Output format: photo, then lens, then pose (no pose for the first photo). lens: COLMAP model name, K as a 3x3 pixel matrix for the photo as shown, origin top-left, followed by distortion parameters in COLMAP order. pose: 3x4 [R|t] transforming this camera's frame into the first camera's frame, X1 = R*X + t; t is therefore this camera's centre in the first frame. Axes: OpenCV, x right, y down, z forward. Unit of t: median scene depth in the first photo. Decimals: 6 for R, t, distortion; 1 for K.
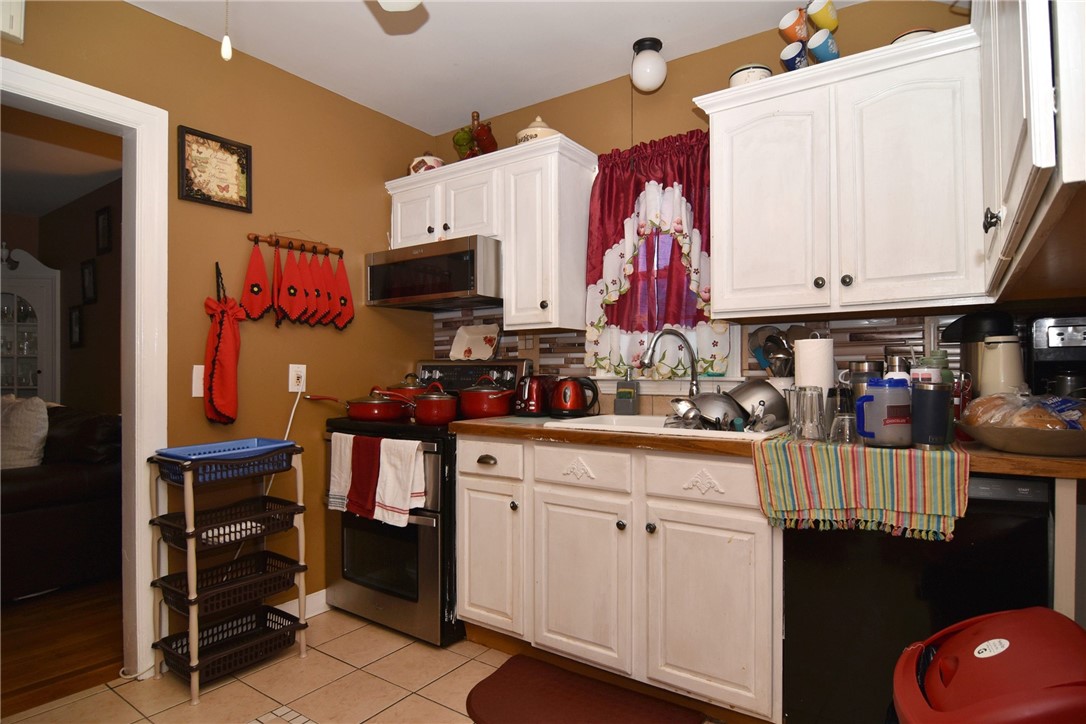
lens RADIAL K [[558.7, 0, 543.0], [0, 558.7, 362.0], [0, 0, 1]] dist [-0.001737, -0.010167]
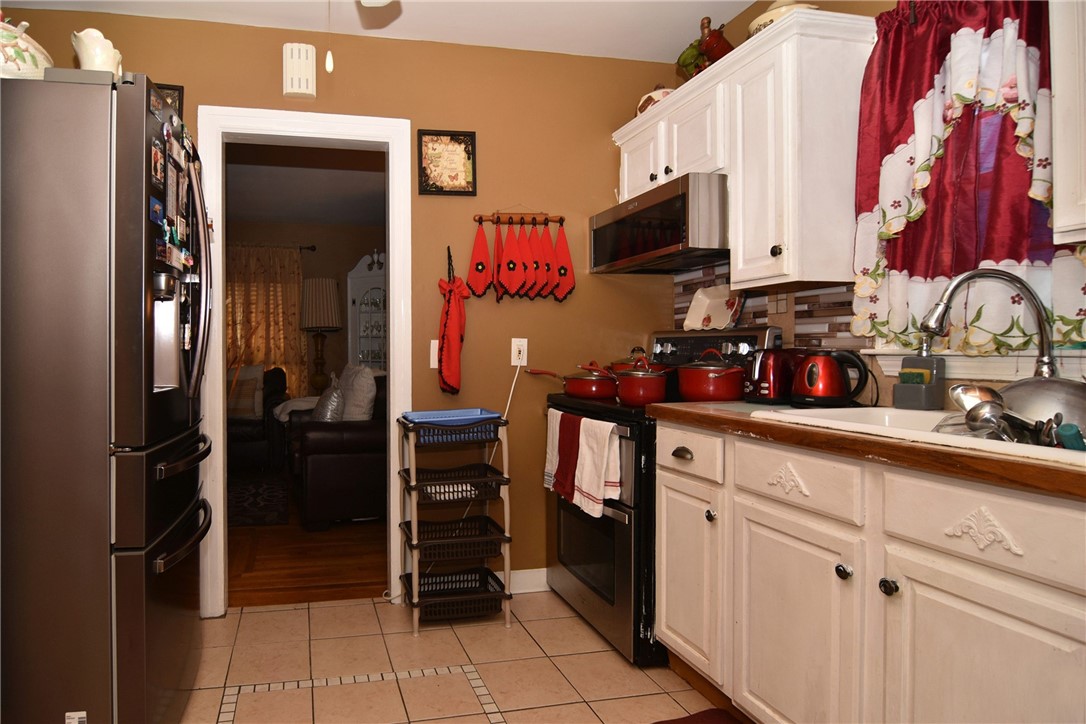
lens RADIAL K [[640.3, 0, 542.0], [0, 640.3, 350.1], [0, 0, 1]] dist [-0.000810, -0.018923]
pose [[0.719400, -0.003705, -0.694587, 0.377134], [0.014360, 0.999851, 0.009540, 0.014784], [0.694448, -0.016838, 0.719346, 0.193034]]
